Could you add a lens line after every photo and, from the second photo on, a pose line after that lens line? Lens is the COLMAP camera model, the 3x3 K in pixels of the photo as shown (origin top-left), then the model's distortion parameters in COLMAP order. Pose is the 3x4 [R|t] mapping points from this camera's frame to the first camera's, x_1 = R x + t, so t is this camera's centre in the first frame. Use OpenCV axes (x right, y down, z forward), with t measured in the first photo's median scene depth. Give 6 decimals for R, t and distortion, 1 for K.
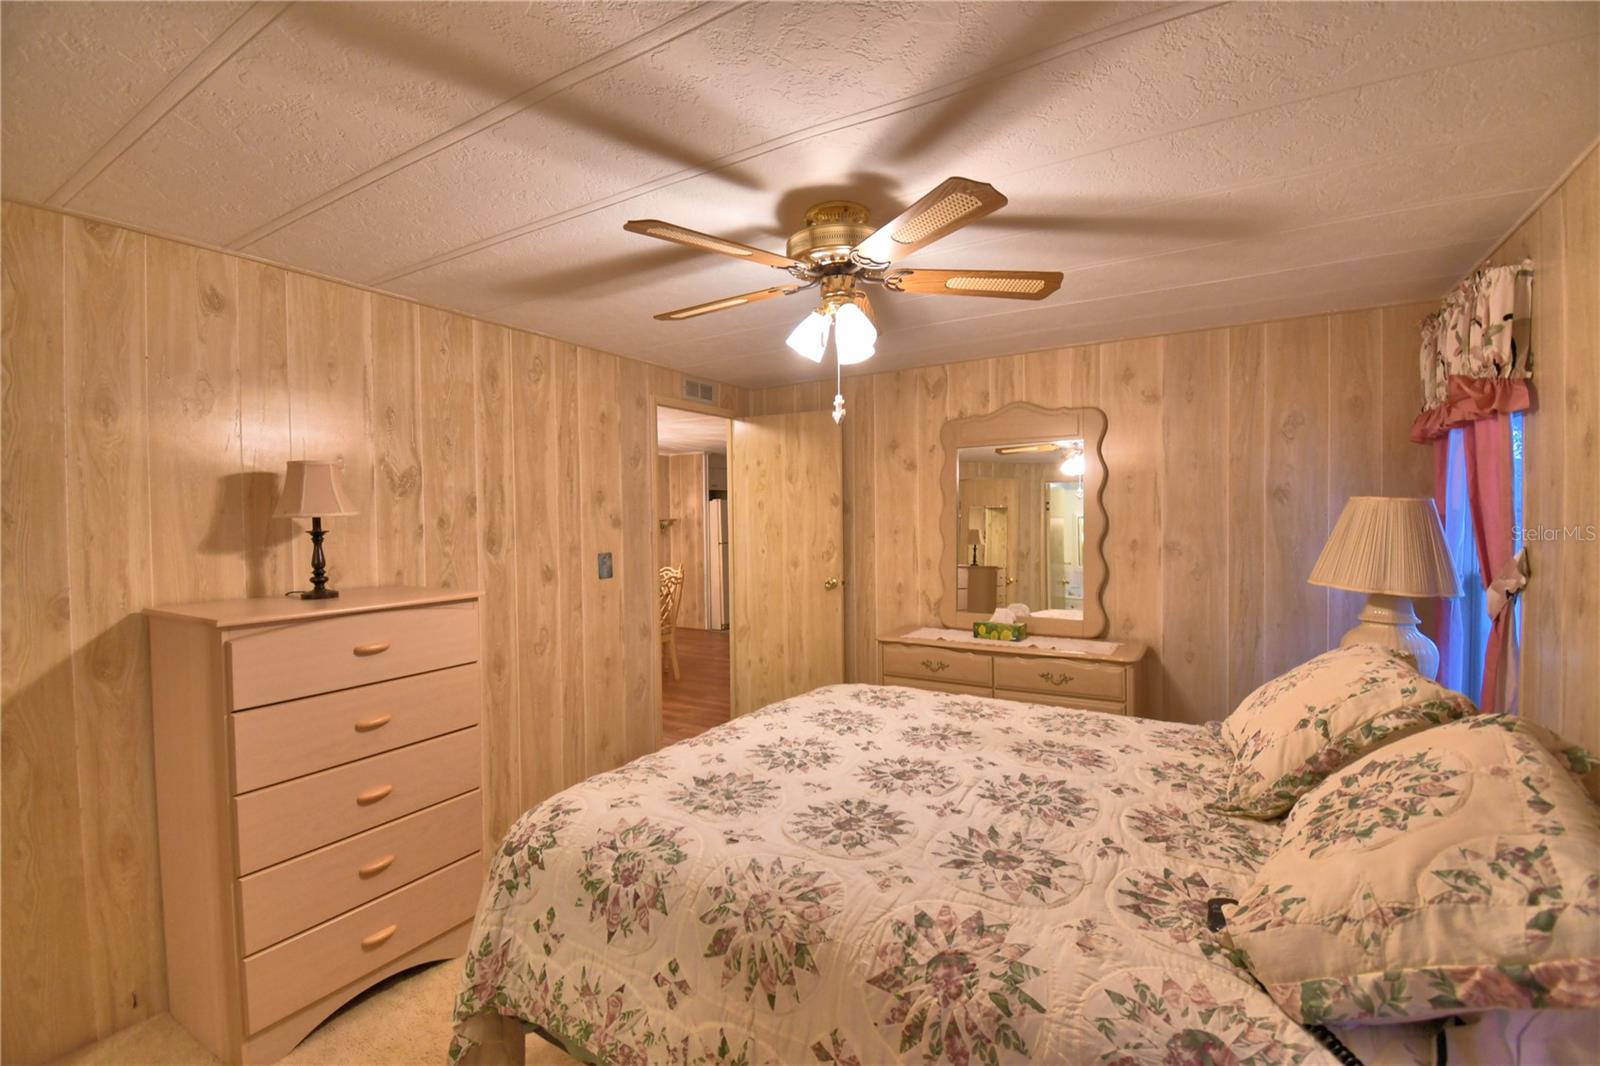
lens RADIAL K [[699.4, 0, 793.9], [0, 699.4, 533.8], [0, 0, 1]] dist [0.021910, -0.027281]
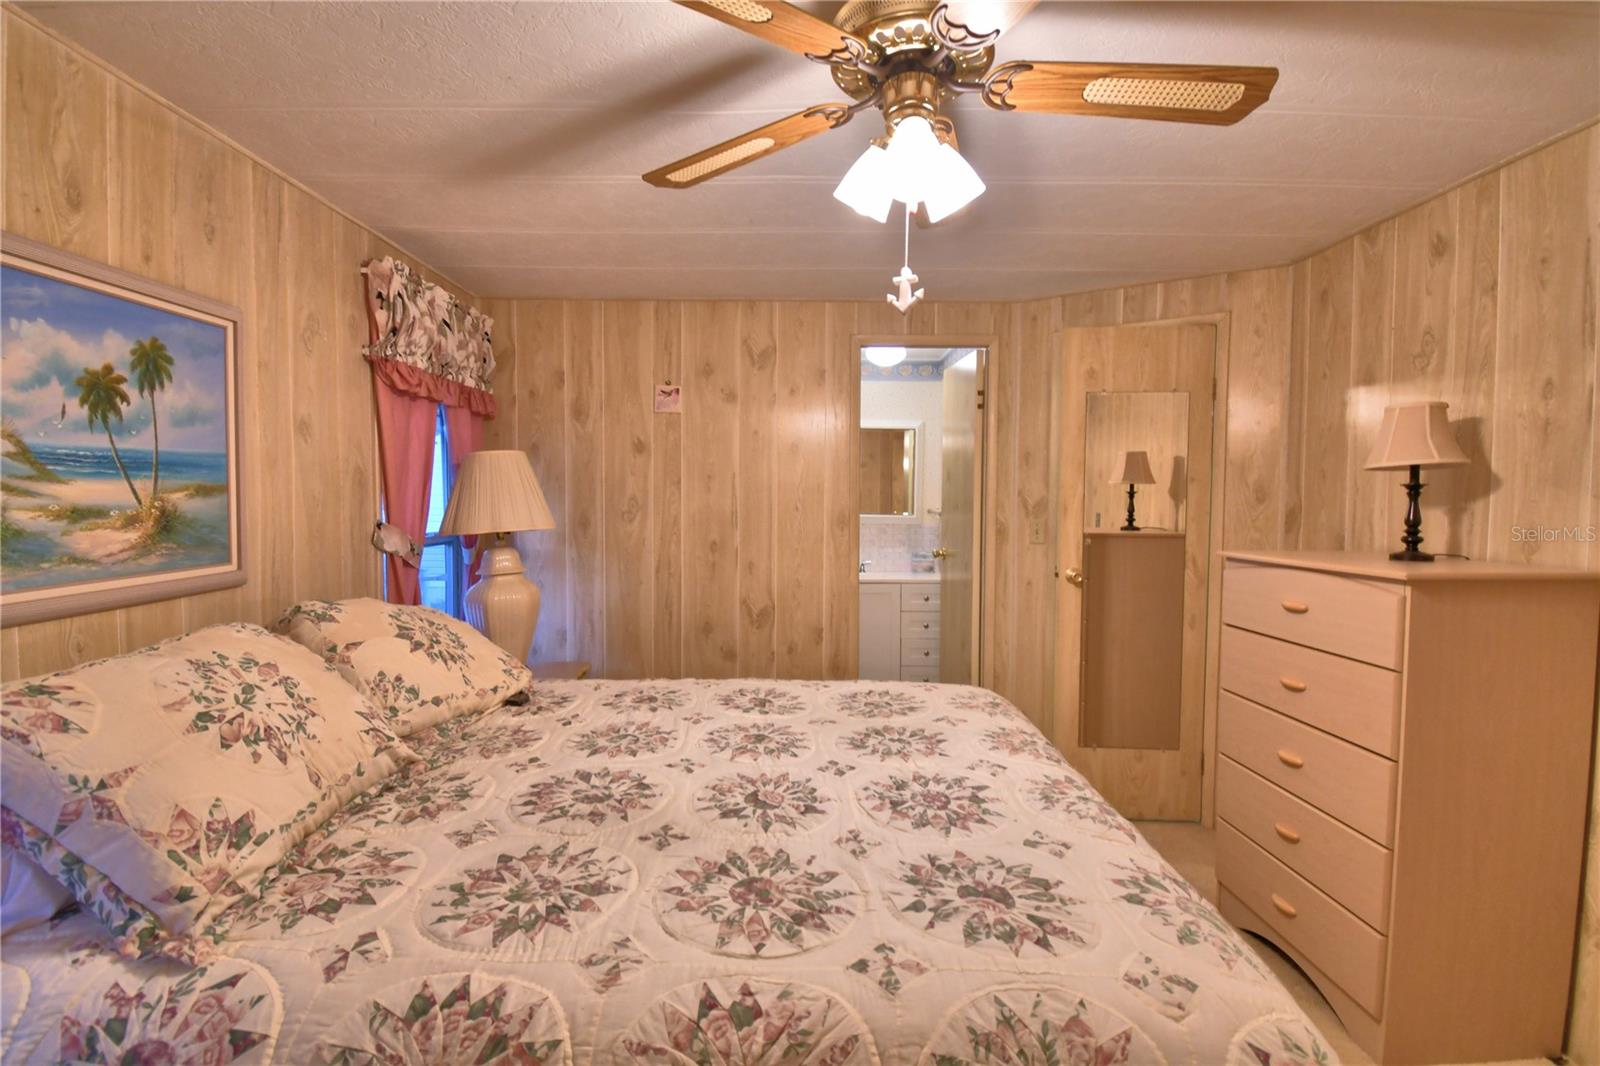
lens RADIAL K [[737.0, 0, 788.9], [0, 737.0, 533.7], [0, 0, 1]] dist [0.024176, -0.029356]
pose [[-0.858355, 0.029176, -0.512225, 0.443956], [-0.007998, 0.997499, 0.070221, -0.000719], [0.512993, 0.064371, -0.855976, 1.329150]]
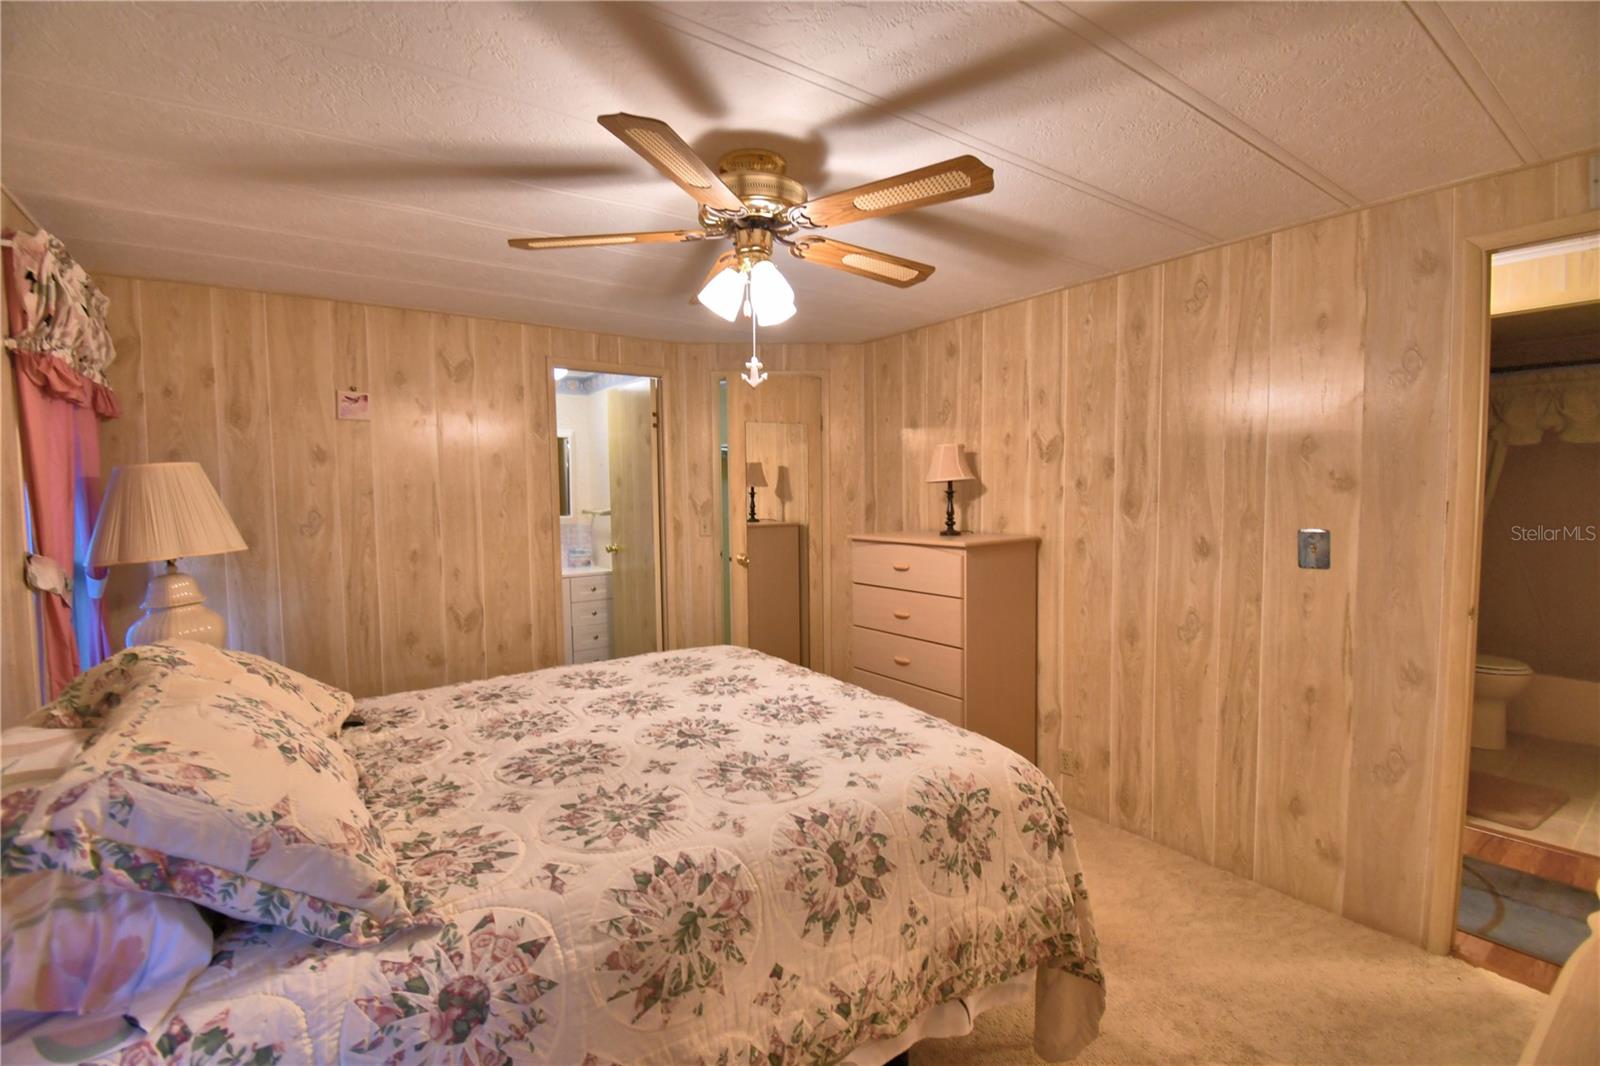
lens RADIAL K [[699.4, 0, 793.9], [0, 699.4, 533.8], [0, 0, 1]] dist [0.021910, -0.027281]
pose [[-0.400673, 0.072046, -0.913384, 0.802842], [-0.003052, 0.996793, 0.079964, -0.030297], [0.916216, 0.034827, -0.399168, 1.238143]]
